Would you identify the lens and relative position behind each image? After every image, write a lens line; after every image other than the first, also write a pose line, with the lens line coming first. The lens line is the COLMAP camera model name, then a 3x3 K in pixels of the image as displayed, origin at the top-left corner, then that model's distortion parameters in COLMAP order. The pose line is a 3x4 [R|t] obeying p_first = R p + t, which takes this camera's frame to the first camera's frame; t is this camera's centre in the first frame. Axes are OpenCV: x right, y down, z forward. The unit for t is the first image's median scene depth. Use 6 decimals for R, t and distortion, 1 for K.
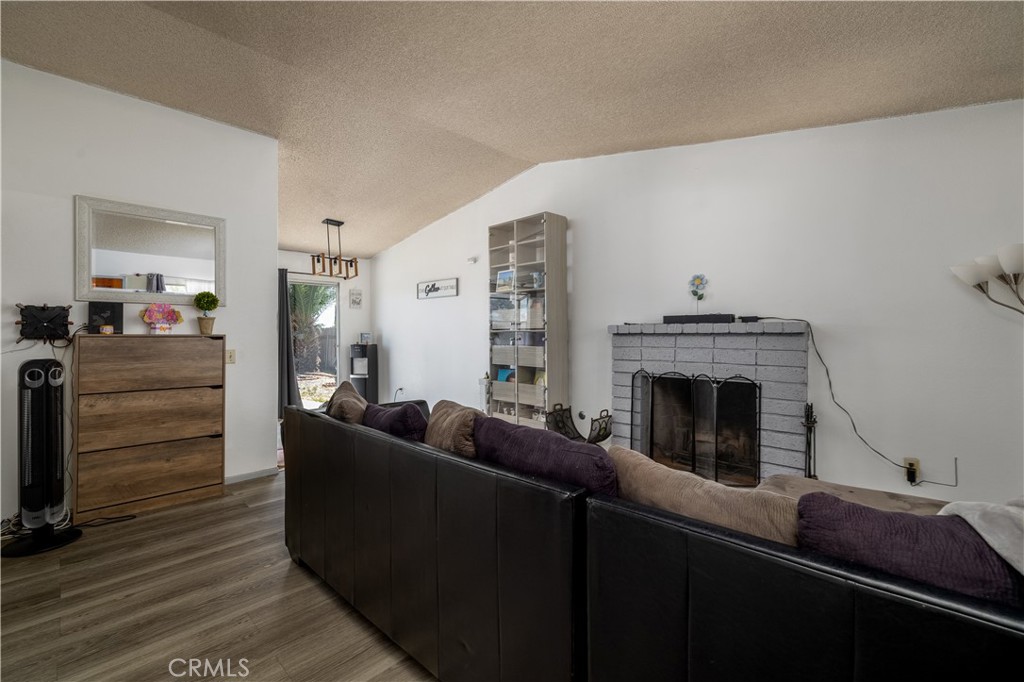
lens RADIAL K [[441.2, 0, 511.8], [0, 441.2, 333.1], [0, 0, 1]] dist [0.002015, 0.000524]
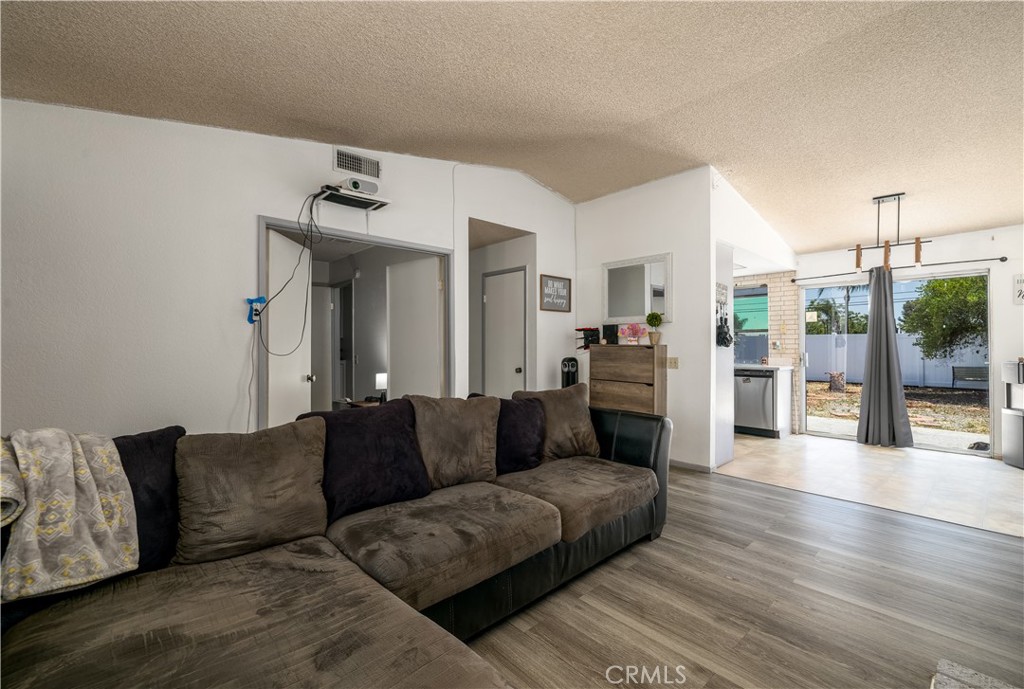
lens RADIAL K [[441.2, 0, 517.3], [0, 441.2, 347.2], [0, 0, 1]] dist [0.002015, 0.000524]
pose [[-0.068325, 0.005549, -0.997648, 0.618851], [-0.000615, 0.999984, 0.005605, 0.003021], [0.997663, 0.000996, -0.068321, 0.644748]]
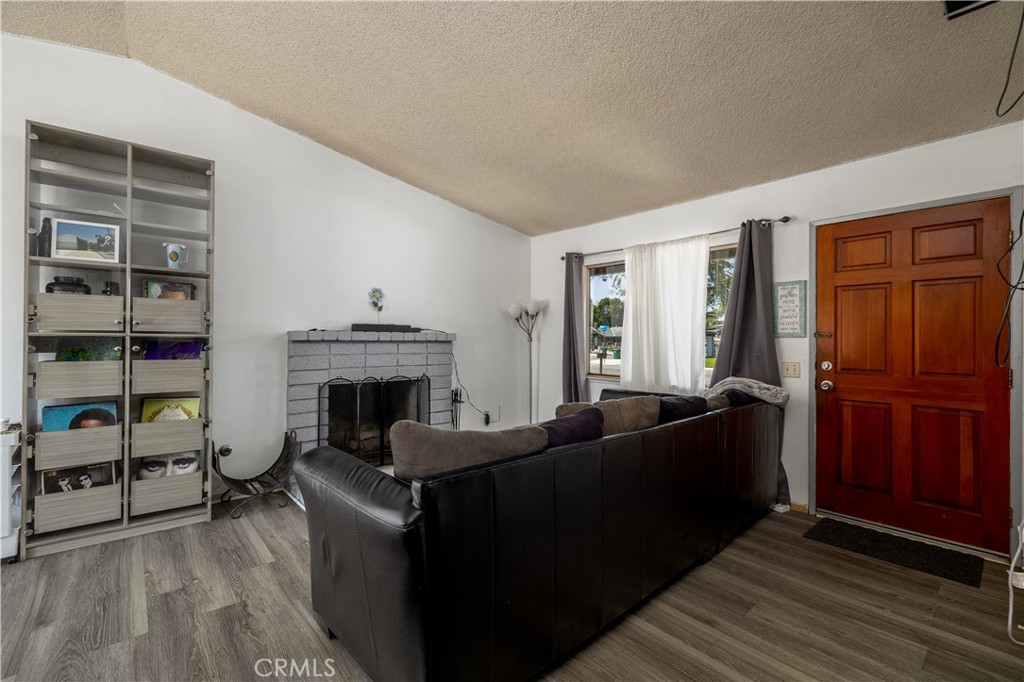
lens RADIAL K [[441.2, 0, 509.6], [0, 441.2, 342.4], [0, 0, 1]] dist [0.002015, 0.000524]
pose [[0.093362, 0.001216, 0.995631, -0.670873], [-0.004599, 0.999989, -0.000790, 0.004281], [-0.995622, -0.004506, 0.093367, 0.574804]]
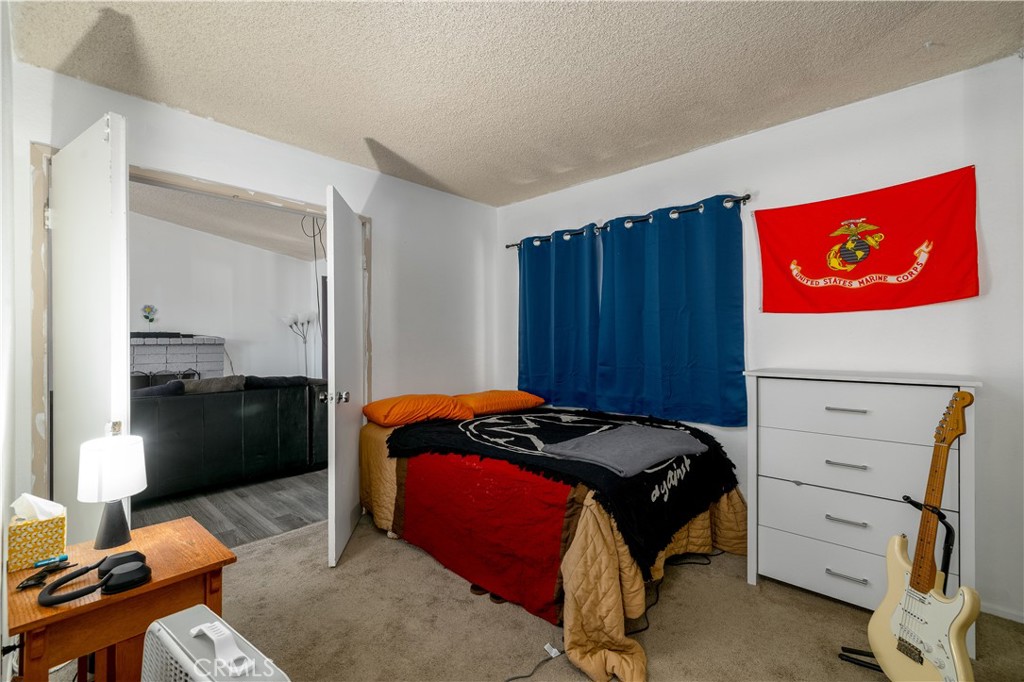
lens RADIAL K [[441.2, 0, 512.3], [0, 441.2, 337.8], [0, 0, 1]] dist [0.002015, 0.000524]
pose [[-0.042997, 0.005912, 0.999058, -1.125274], [0.001722, 0.999981, -0.005843, -0.011566], [-0.999074, 0.001470, -0.043006, -0.150702]]
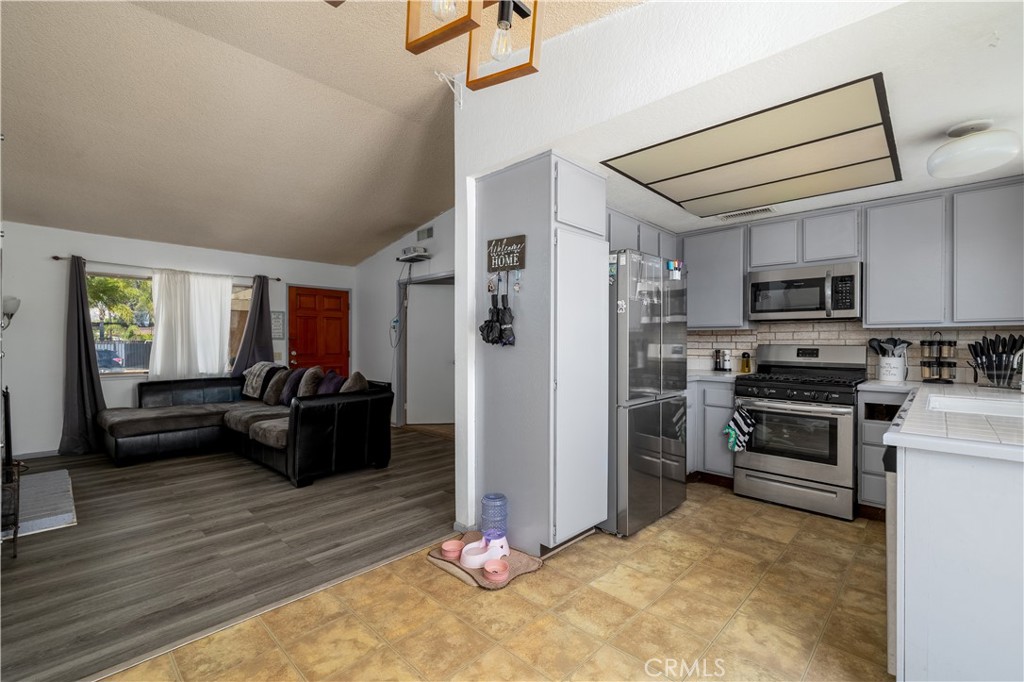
lens RADIAL K [[441.2, 0, 516.2], [0, 441.2, 340.6], [0, 0, 1]] dist [0.002015, 0.000524]
pose [[-0.999968, 0.005678, 0.005621, -0.685505], [0.005678, 0.999984, 0.000102, -0.000266], [-0.005621, 0.000134, -0.999984, 1.863498]]
